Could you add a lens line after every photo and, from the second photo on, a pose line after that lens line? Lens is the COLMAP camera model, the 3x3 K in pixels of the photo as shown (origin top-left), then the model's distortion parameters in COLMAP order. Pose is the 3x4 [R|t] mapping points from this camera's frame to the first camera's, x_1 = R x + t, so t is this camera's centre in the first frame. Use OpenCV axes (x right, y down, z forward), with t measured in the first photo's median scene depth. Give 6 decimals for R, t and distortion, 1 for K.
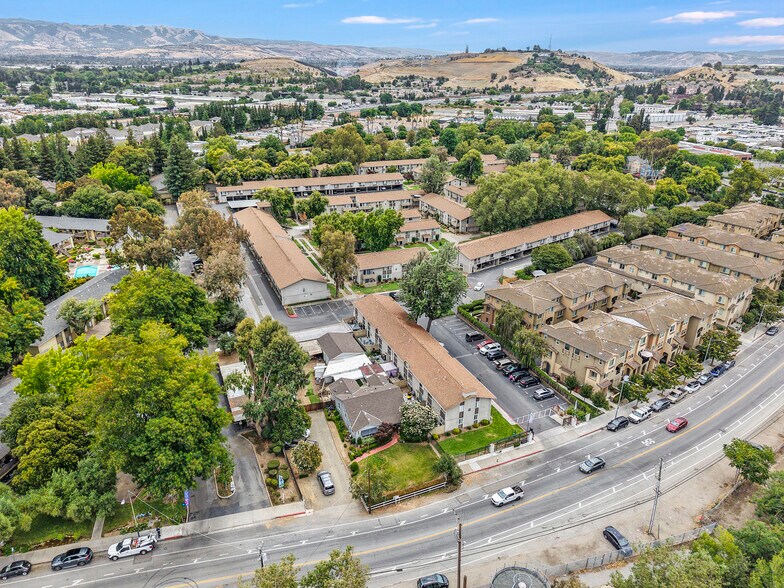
lens RADIAL K [[535.5, 0, 391.8], [0, 535.5, 294.2], [0, 0, 1]] dist [0.009055, -0.004604]
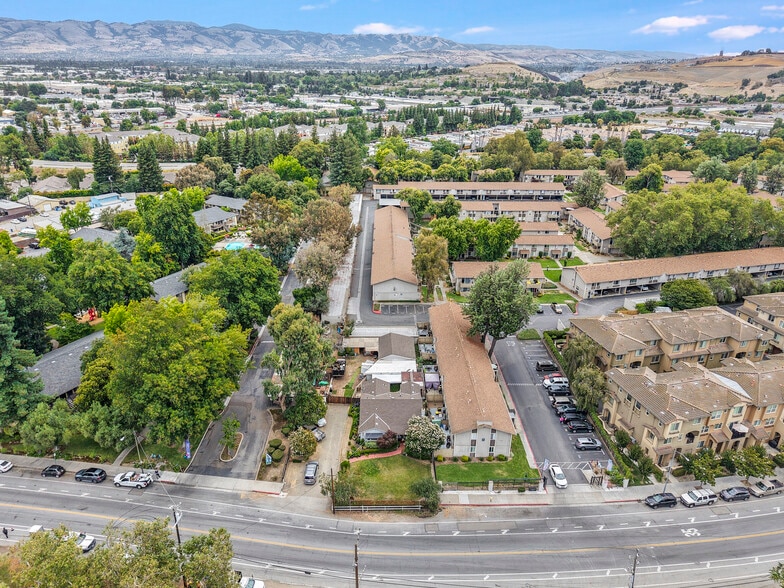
lens RADIAL K [[535.5, 0, 391.8], [0, 535.5, 294.2], [0, 0, 1]] dist [0.009055, -0.004604]
pose [[0.923323, 0.149026, -0.353930, 0.230062], [-0.151722, 0.988215, 0.020290, -0.021312], [0.352783, 0.034965, 0.935052, 0.056209]]
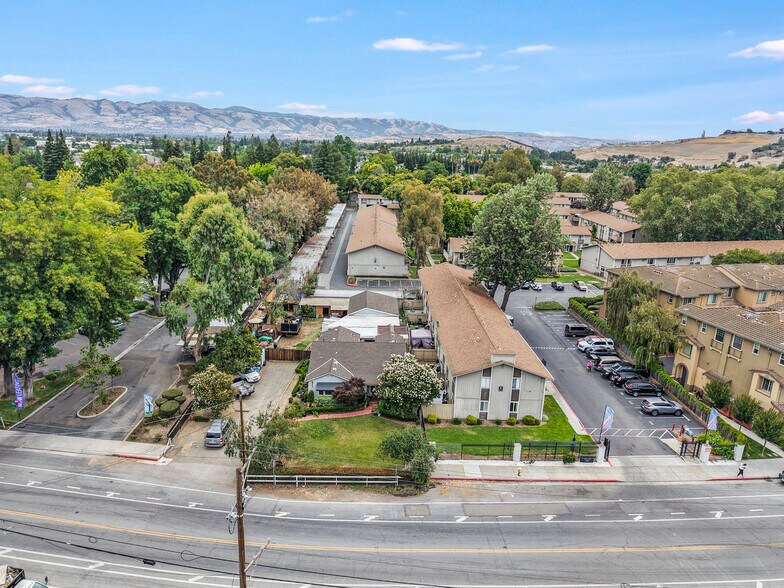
lens RADIAL K [[540.0, 0, 391.9], [0, 540.0, 295.2], [0, 0, 1]] dist [0.012197, -0.009013]
pose [[0.927094, 0.115680, -0.356530, 0.185390], [-0.167626, 0.978724, -0.118325, 0.163638], [0.335257, 0.169462, 0.926761, 0.316338]]
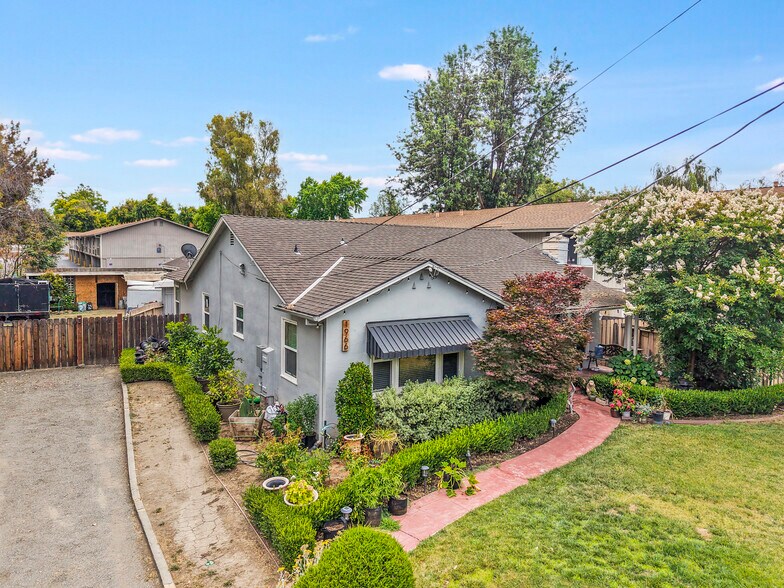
lens RADIAL K [[546.0, 0, 424.8], [0, 546.0, 277.0], [0, 0, 1]] dist [-0.005799, 0.000899]
pose [[0.978642, -0.008067, 0.205415, -0.053012], [0.079202, 0.936887, -0.340544, 0.220104], [-0.189703, 0.349540, 0.917515, 0.670374]]
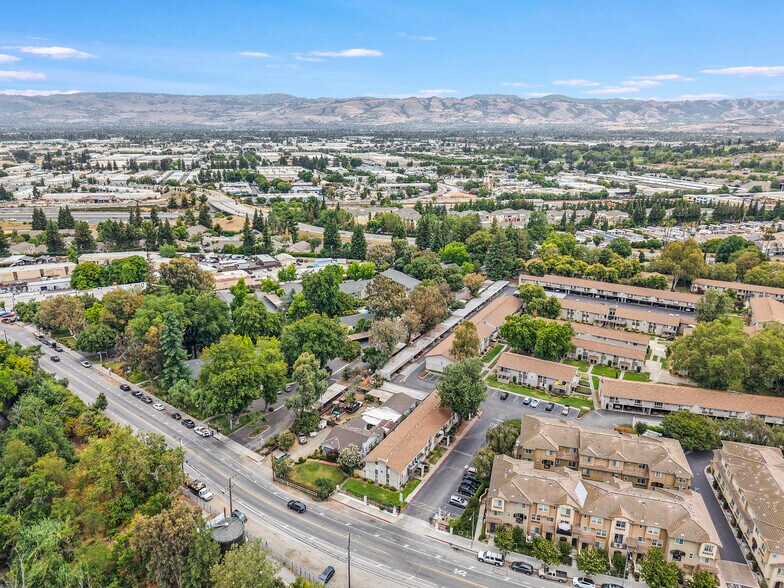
lens RADIAL K [[540.0, 0, 391.9], [0, 540.0, 295.2], [0, 0, 1]] dist [0.012197, -0.009013]
pose [[0.600780, 0.228163, -0.766162, 0.876714], [-0.317456, 0.947688, 0.033291, -0.205097], [0.733679, 0.223222, 0.641784, 0.036139]]
